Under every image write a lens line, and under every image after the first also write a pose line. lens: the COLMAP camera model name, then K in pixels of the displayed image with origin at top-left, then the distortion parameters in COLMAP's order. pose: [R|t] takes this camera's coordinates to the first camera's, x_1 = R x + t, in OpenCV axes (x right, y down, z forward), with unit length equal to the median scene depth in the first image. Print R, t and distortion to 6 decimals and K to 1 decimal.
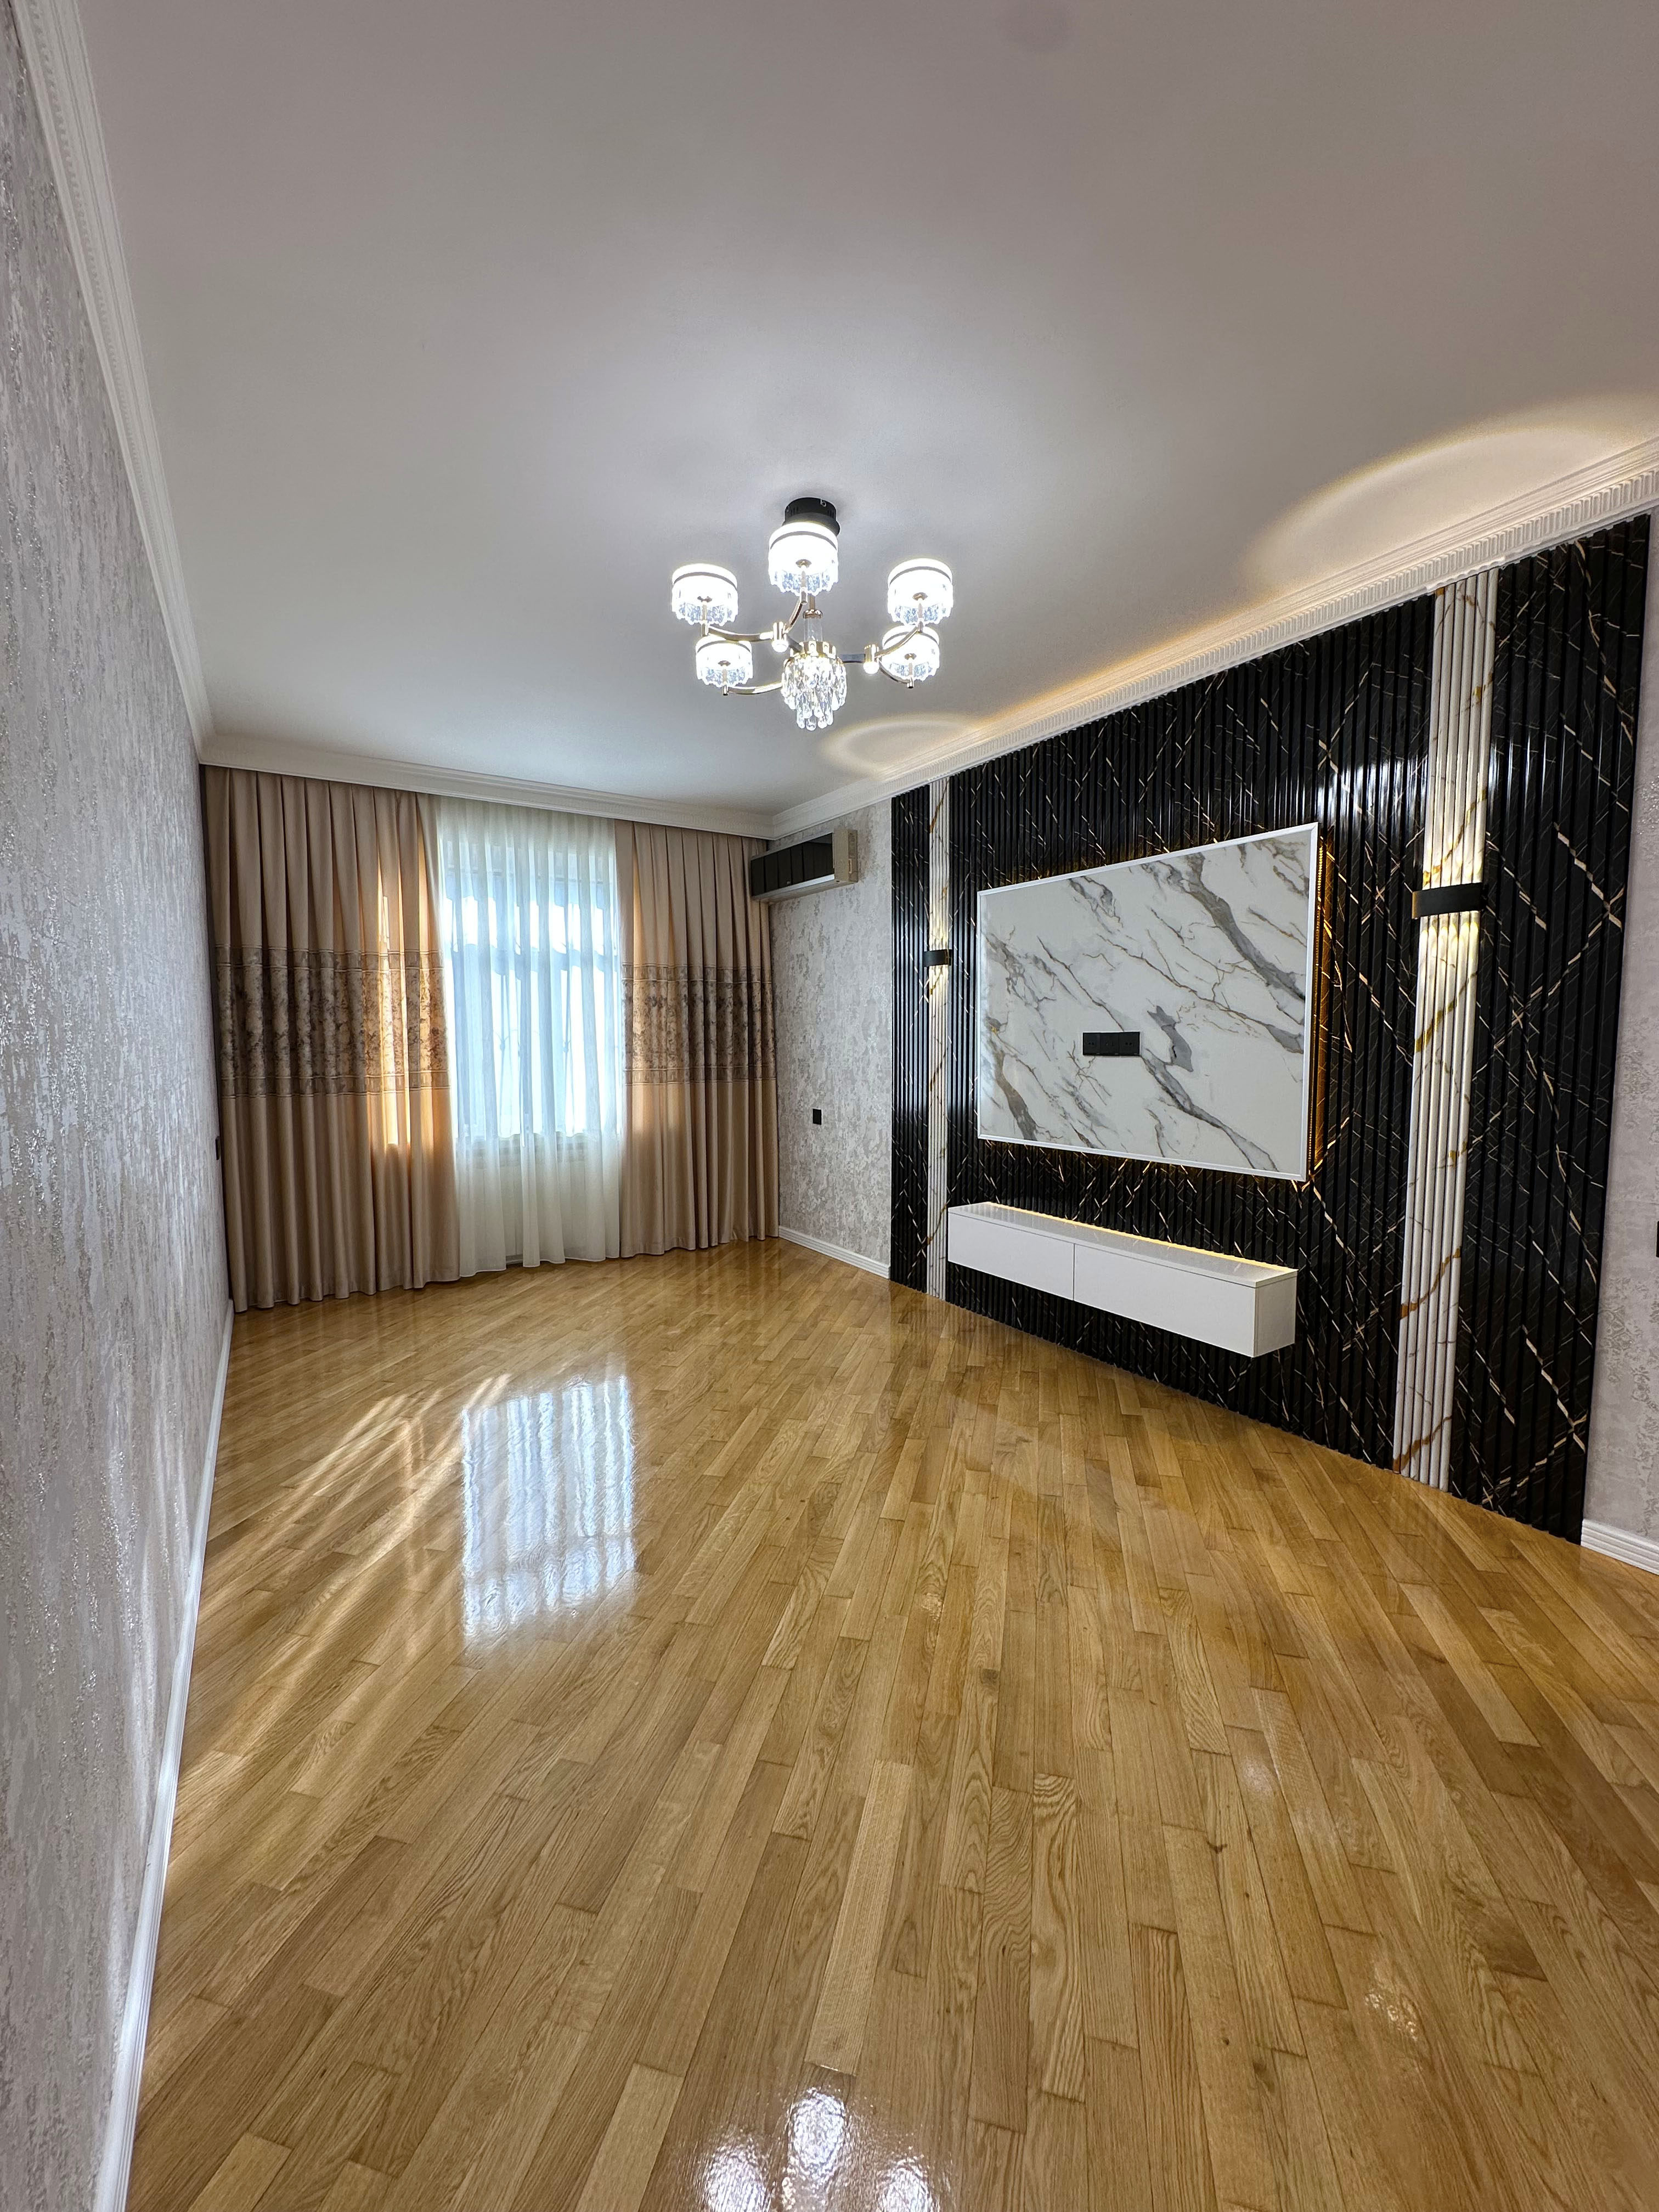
lens RADIAL K [[902.4, 0, 837.1], [0, 902.4, 1099.9], [0, 0, 1]] dist [0.000162, -0.000079]
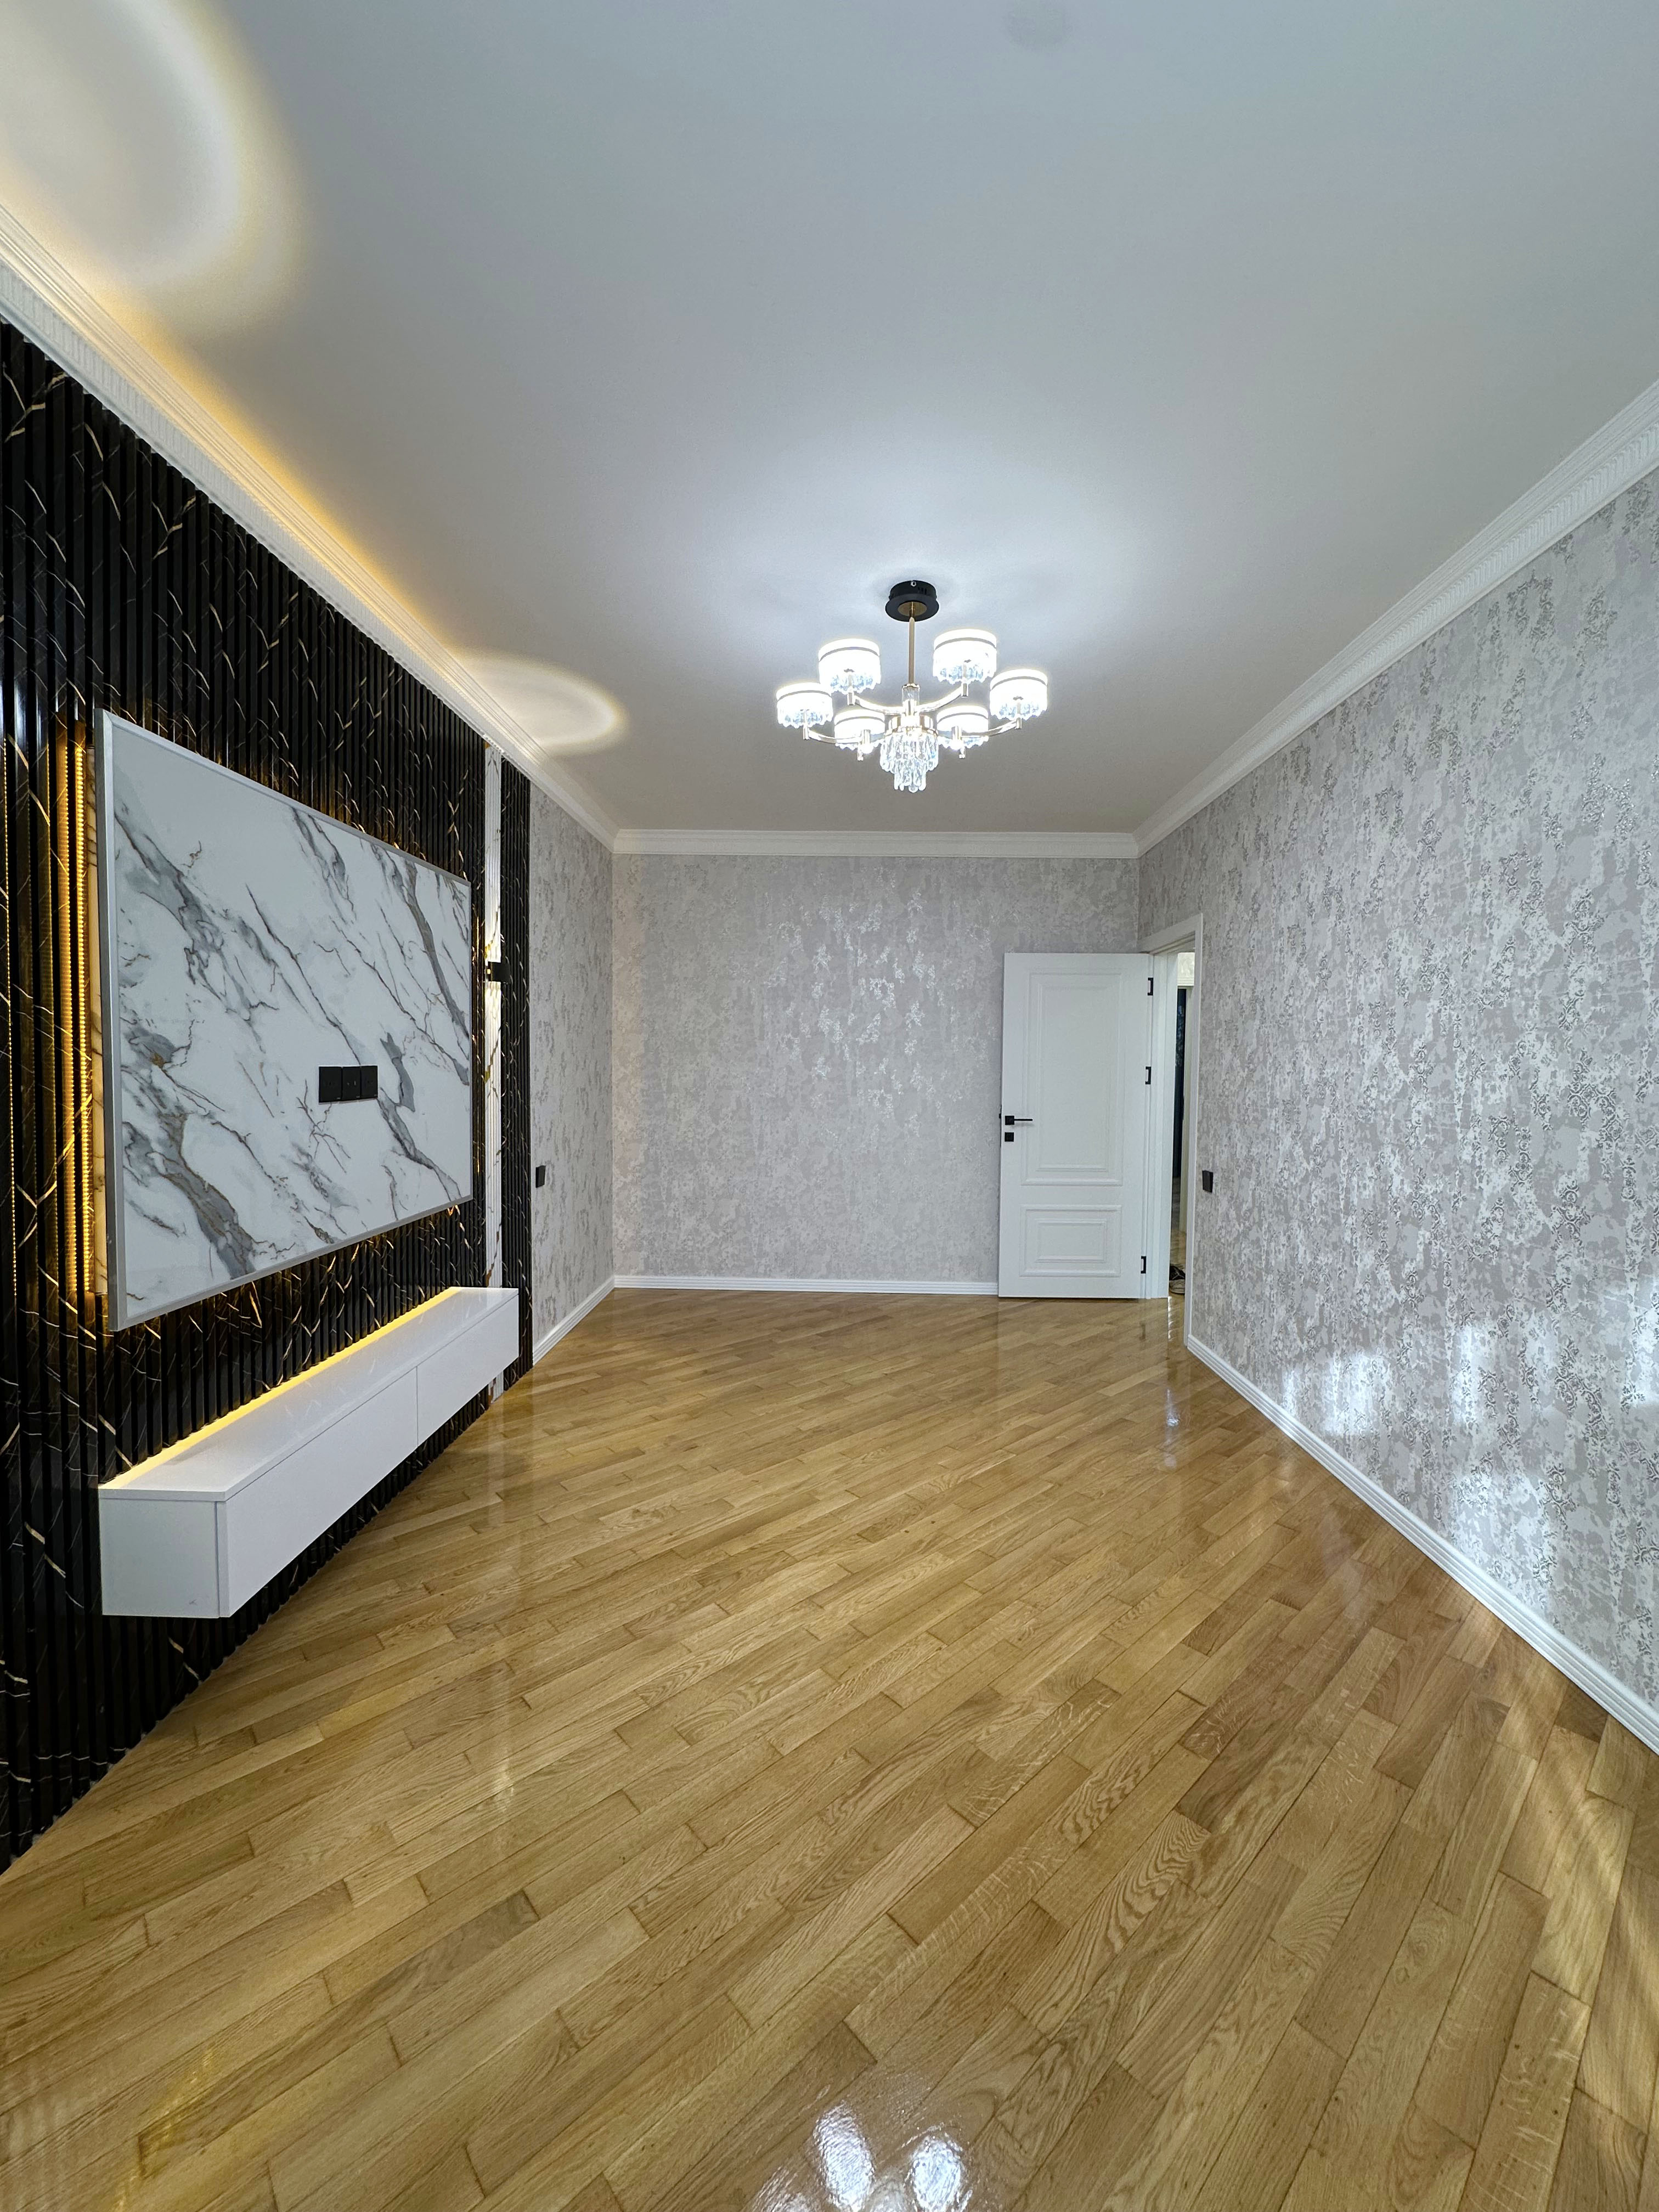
lens RADIAL K [[902.4, 0, 837.1], [0, 902.4, 1099.9], [0, 0, 1]] dist [0.000162, -0.000079]
pose [[-0.833622, -0.024234, 0.551804, -0.381987], [0.036738, 0.994392, 0.099172, -0.101787], [-0.551113, 0.102945, -0.828056, 1.338633]]
